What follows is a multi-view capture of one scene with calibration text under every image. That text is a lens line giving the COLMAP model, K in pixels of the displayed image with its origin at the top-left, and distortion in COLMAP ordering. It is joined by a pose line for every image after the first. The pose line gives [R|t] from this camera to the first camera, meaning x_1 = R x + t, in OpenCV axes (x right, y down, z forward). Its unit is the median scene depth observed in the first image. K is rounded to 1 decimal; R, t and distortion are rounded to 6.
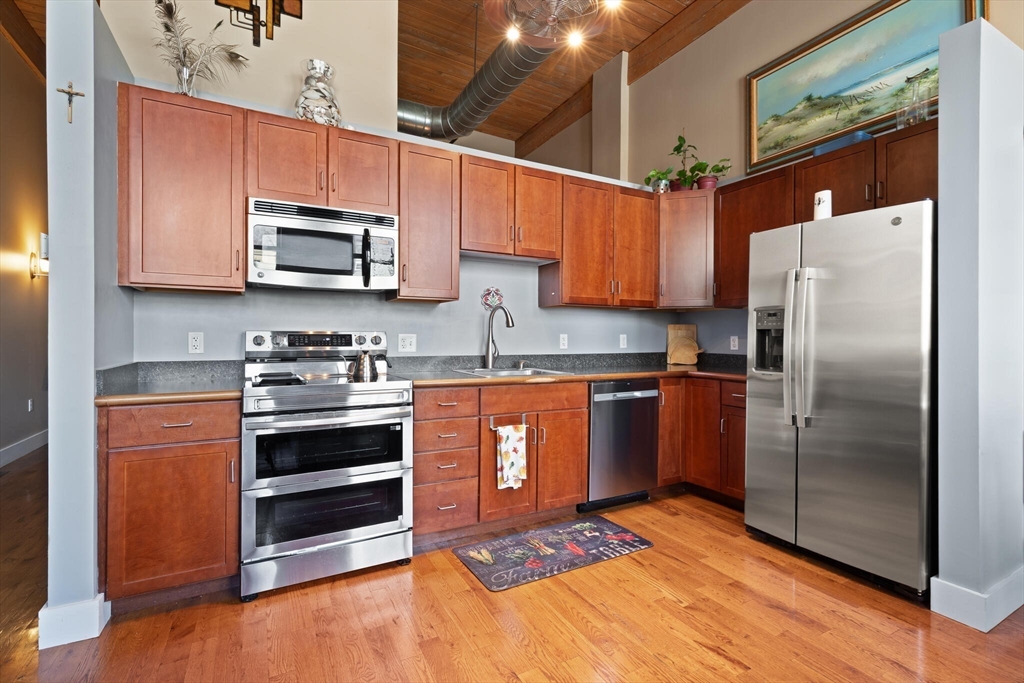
lens RADIAL K [[464.0, 0, 502.7], [0, 464.0, 332.4], [0, 0, 1]] dist [0.007312, -0.003550]
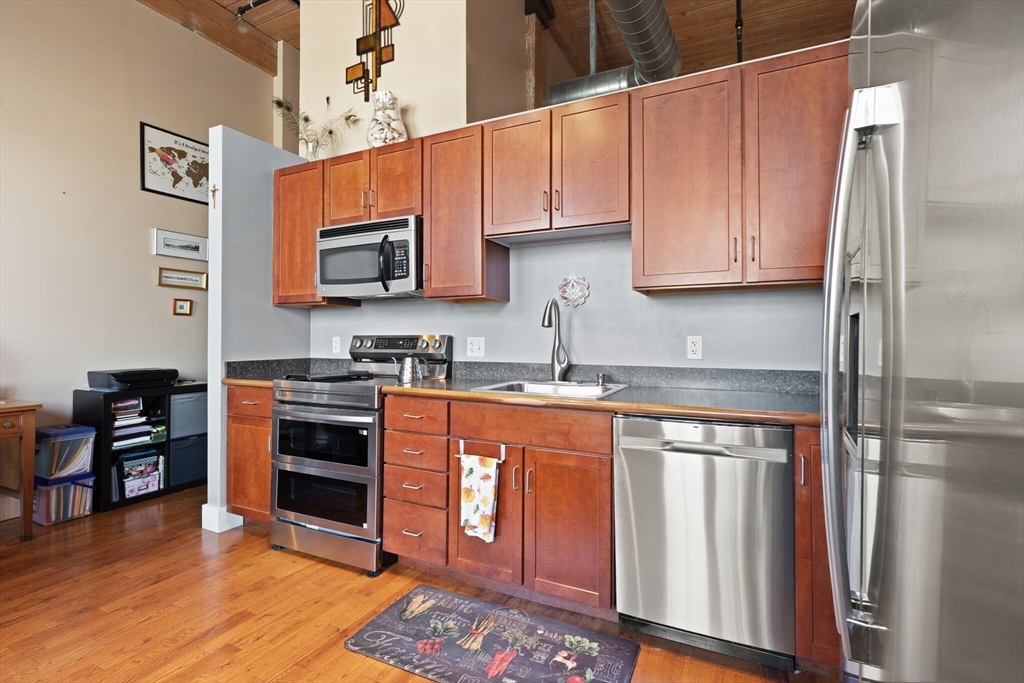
lens RADIAL K [[464.0, 0, 517.8], [0, 464.0, 329.0], [0, 0, 1]] dist [0.007312, -0.003550]
pose [[0.598098, -0.020990, -0.801148, 0.675155], [0.007856, 0.999762, -0.020329, 0.007707], [0.801385, 0.005865, 0.598121, 0.595047]]
